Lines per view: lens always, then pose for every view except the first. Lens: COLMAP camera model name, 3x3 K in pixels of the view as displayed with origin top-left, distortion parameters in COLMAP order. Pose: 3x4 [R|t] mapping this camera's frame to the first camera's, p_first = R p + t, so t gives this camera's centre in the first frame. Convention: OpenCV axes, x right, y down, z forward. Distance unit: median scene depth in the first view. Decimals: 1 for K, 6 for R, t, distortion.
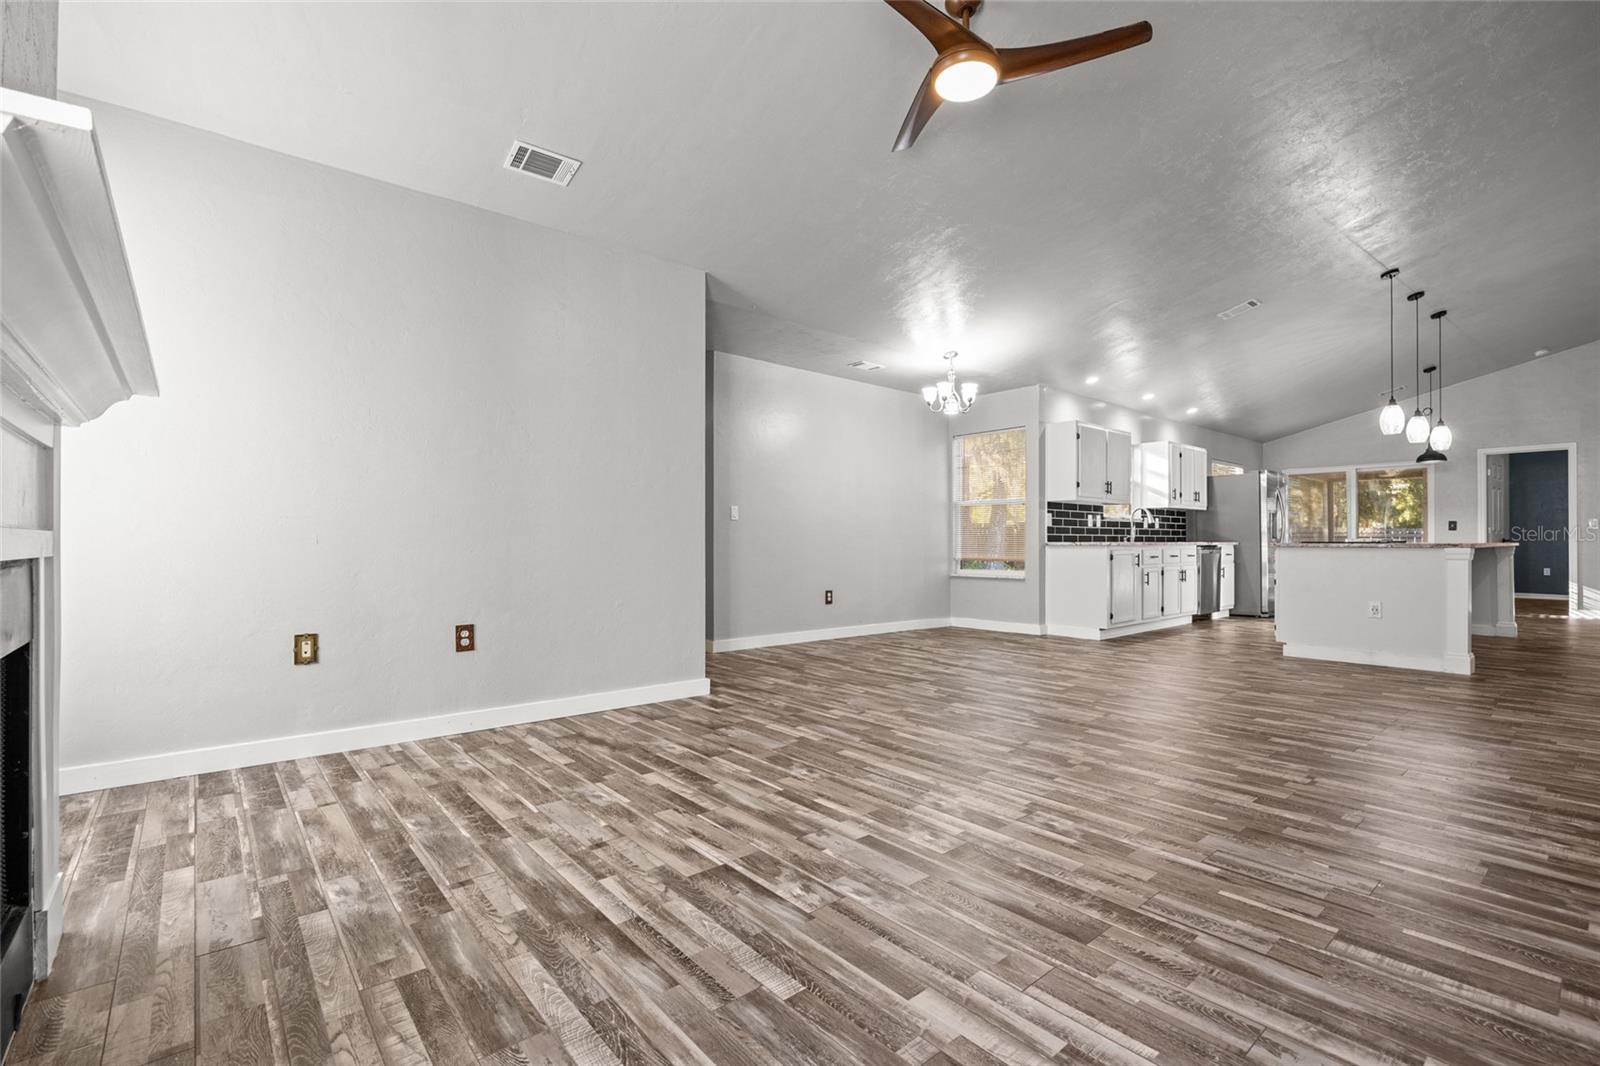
lens RADIAL K [[719.9, 0, 797.9], [0, 719.9, 538.6], [0, 0, 1]] dist [-0.014648, 0.000646]
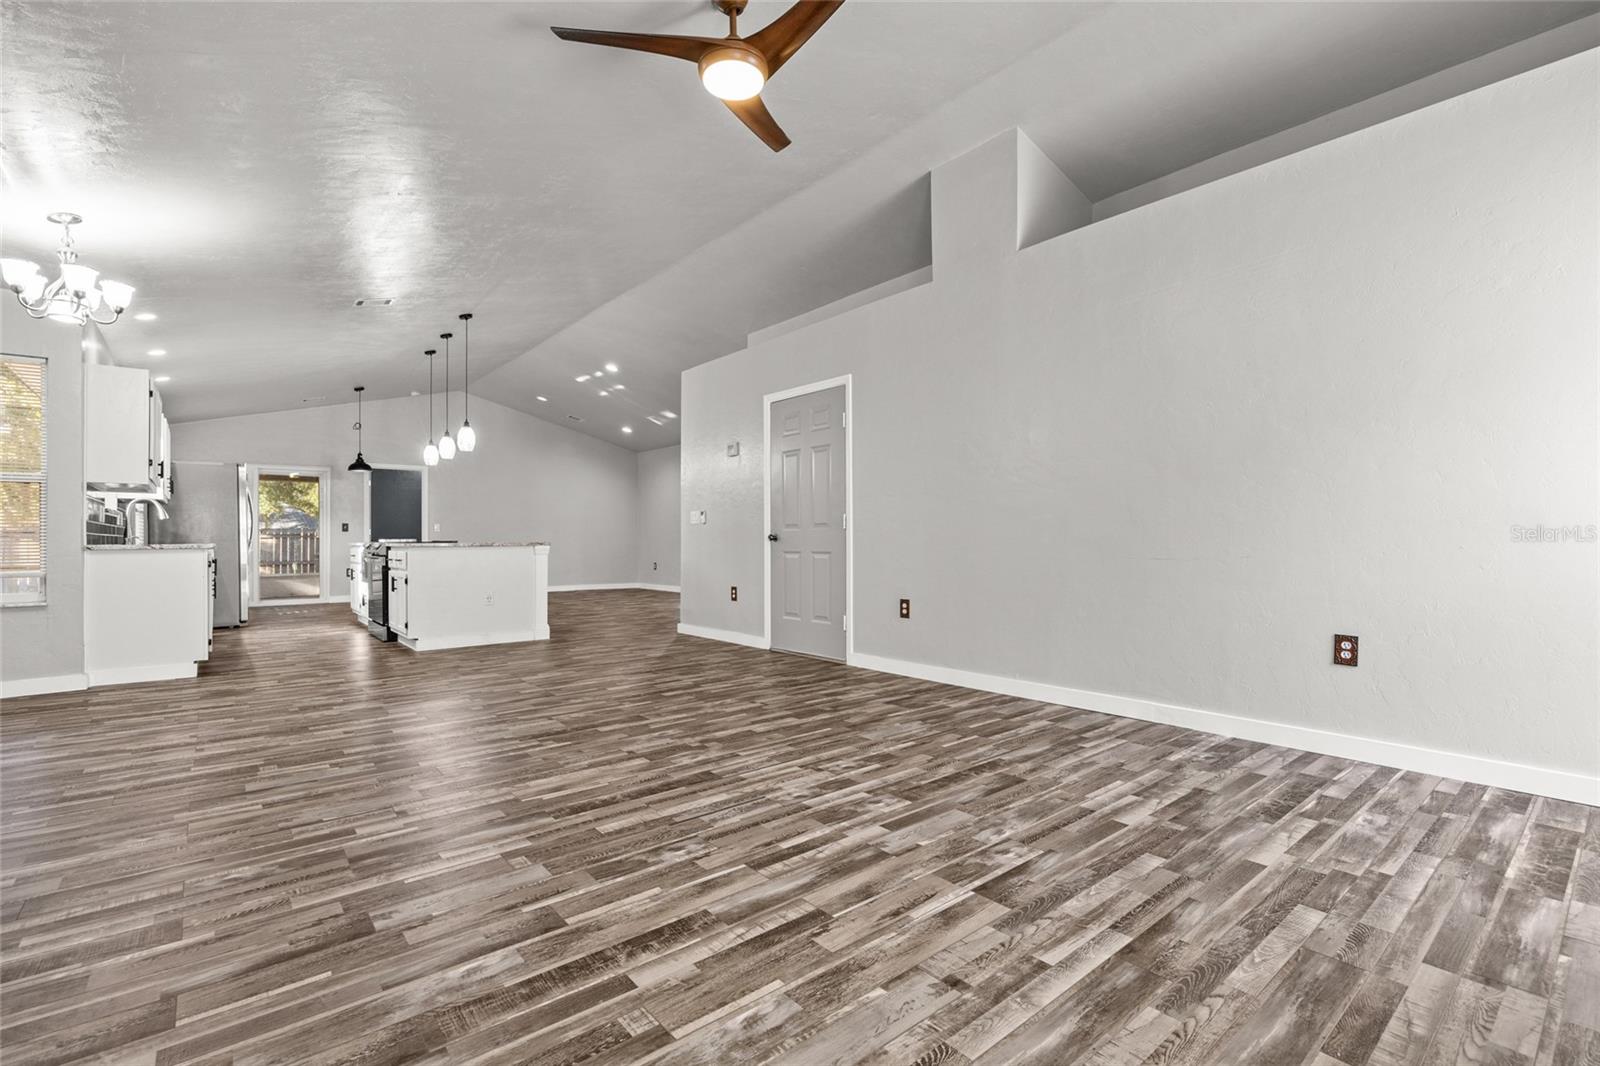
lens RADIAL K [[719.9, 0, 808.1], [0, 719.9, 533.8], [0, 0, 1]] dist [-0.014648, 0.000646]
pose [[0.003110, 0.005986, 0.999977, -0.810991], [0.002296, 0.999979, -0.005993, 0.000117], [-0.999993, 0.002314, 0.003096, 0.953803]]
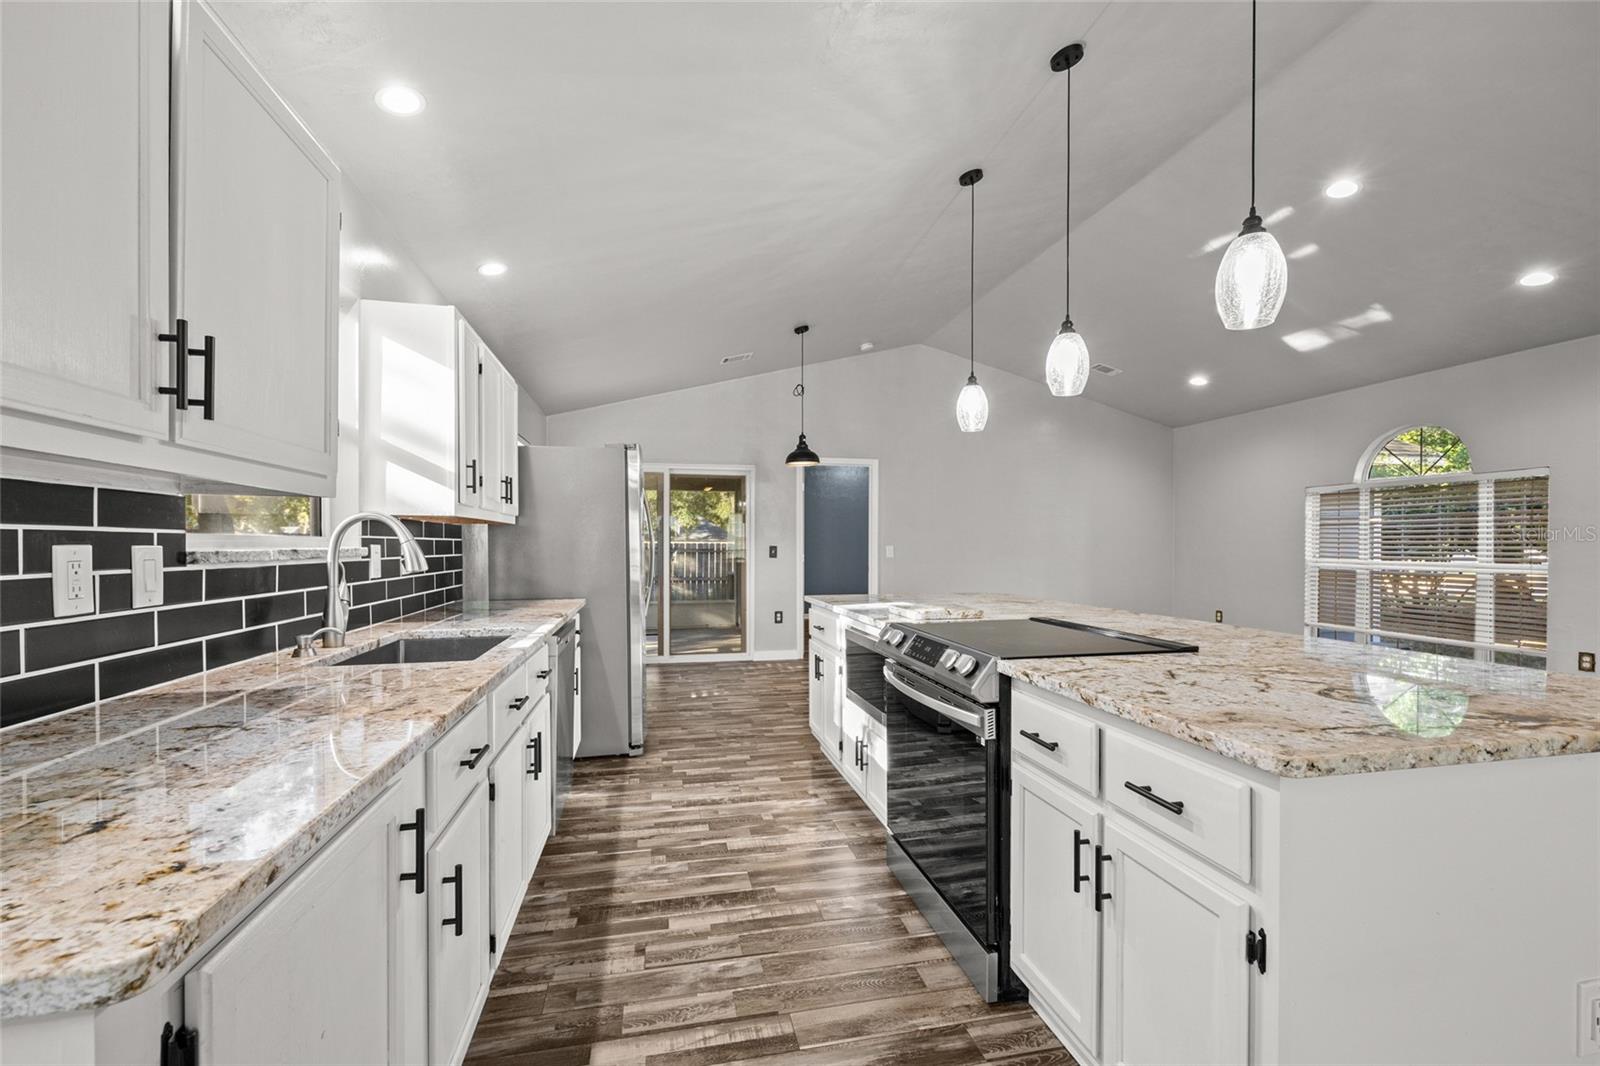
lens RADIAL K [[672.4, 0, 792.6], [0, 672.4, 543.8], [0, 0, 1]] dist [-0.003808, 0.000061]
pose [[0.477713, 0.002484, 0.878513, 1.044886], [-0.005362, 0.999986, 0.000089, -0.101852], [-0.878500, -0.004753, 0.477719, 2.325414]]
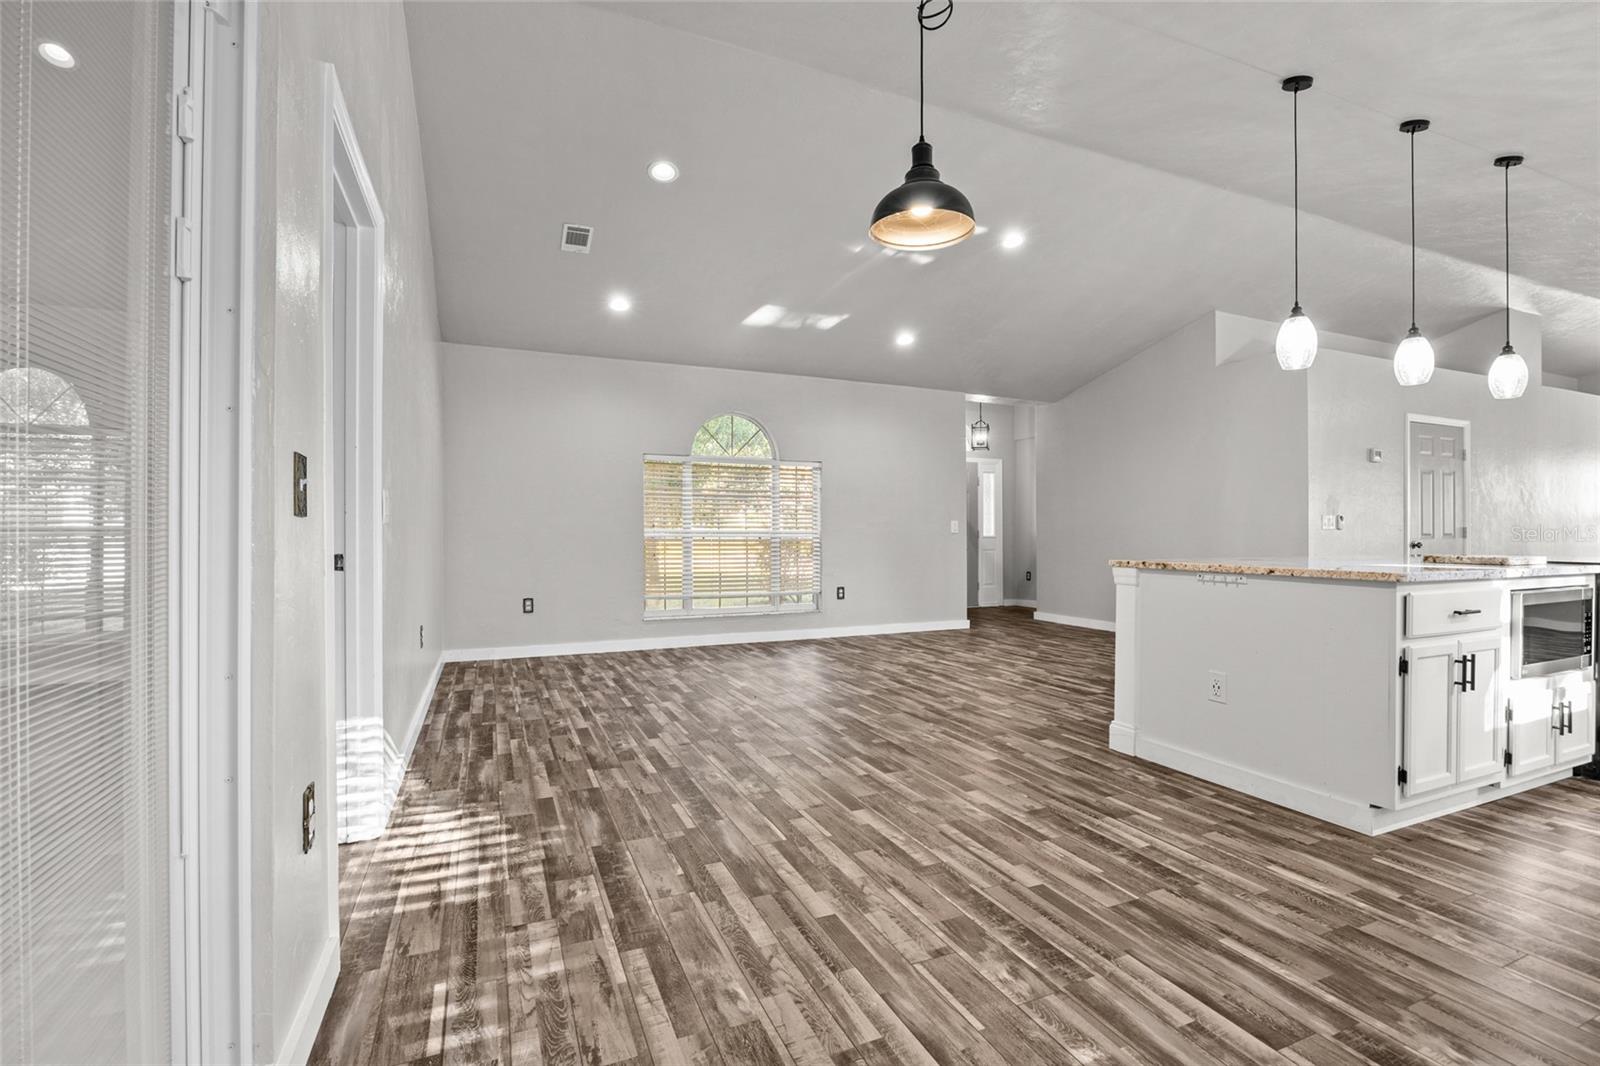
lens RADIAL K [[719.9, 0, 801.2], [0, 719.9, 534.2], [0, 0, 1]] dist [-0.014648, 0.000646]
pose [[-0.956706, 0.012214, 0.290800, 2.912005], [0.011325, 0.999925, -0.004739, -0.030102], [-0.290836, -0.001241, -0.956772, 4.149517]]
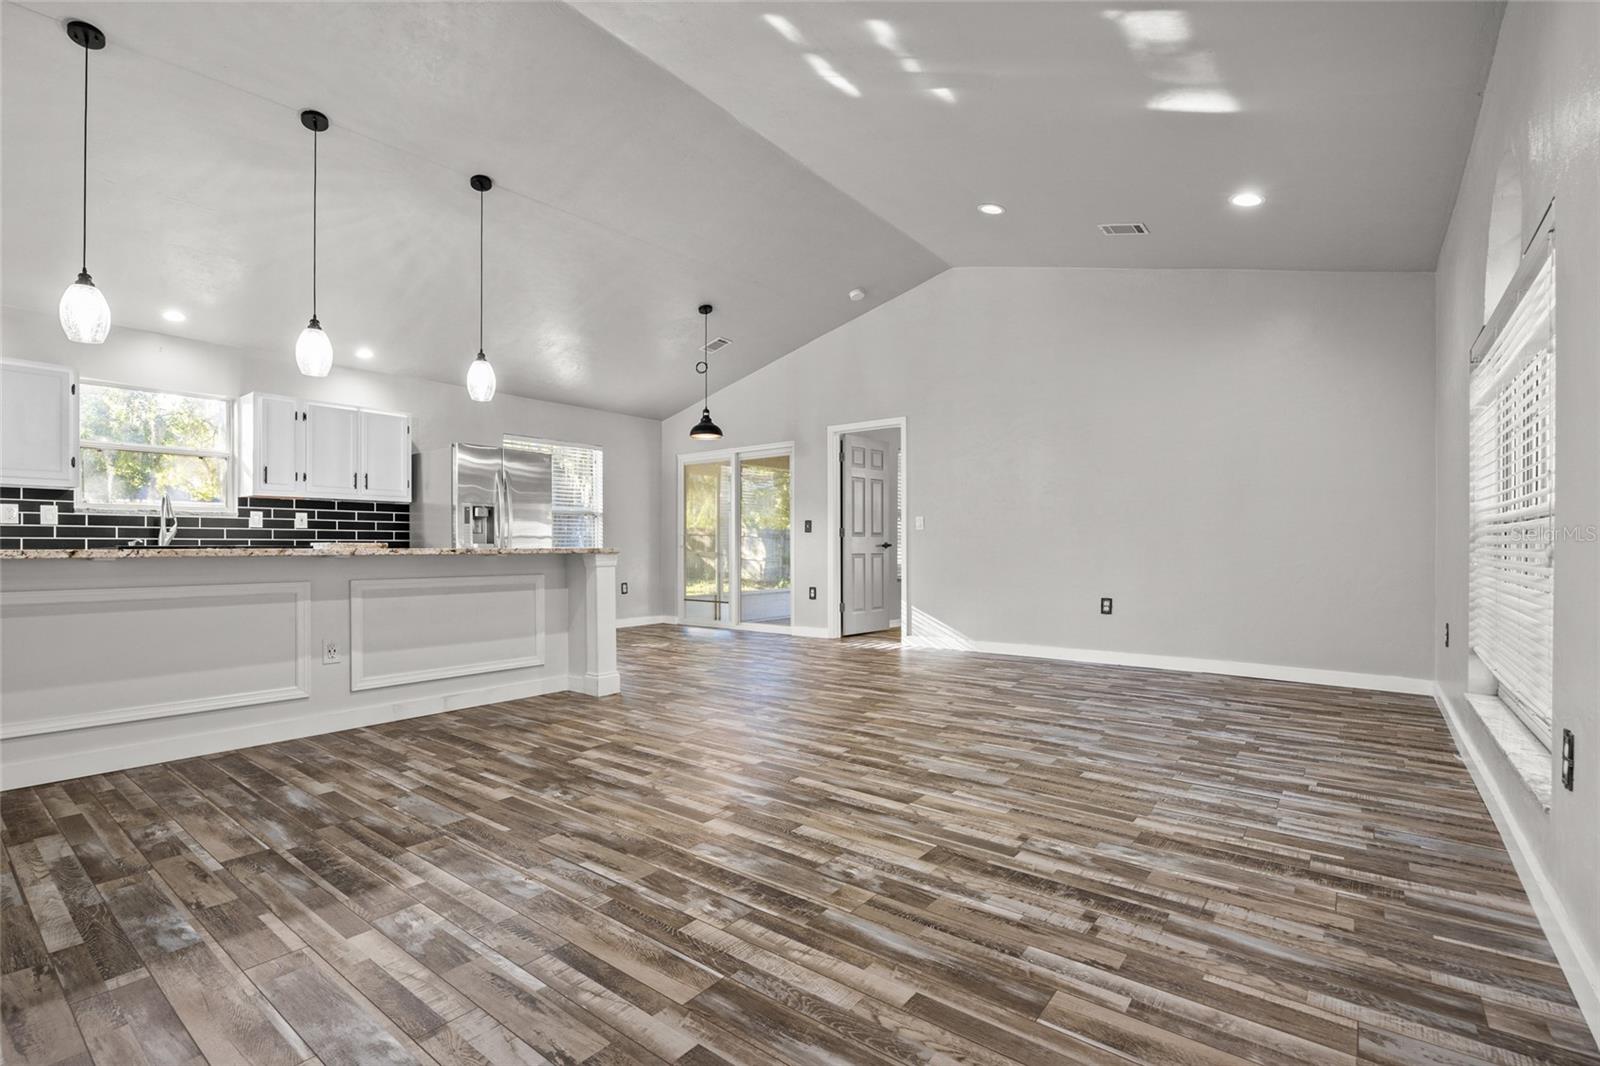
lens RADIAL K [[719.9, 0, 775.1], [0, 719.9, 544.2], [0, 0, 1]] dist [-0.014648, 0.000646]
pose [[0.981249, 0.000537, 0.192742, 2.724737], [-0.001690, 0.999982, 0.005816, -0.012941], [-0.192735, -0.006033, 0.981232, 0.917048]]
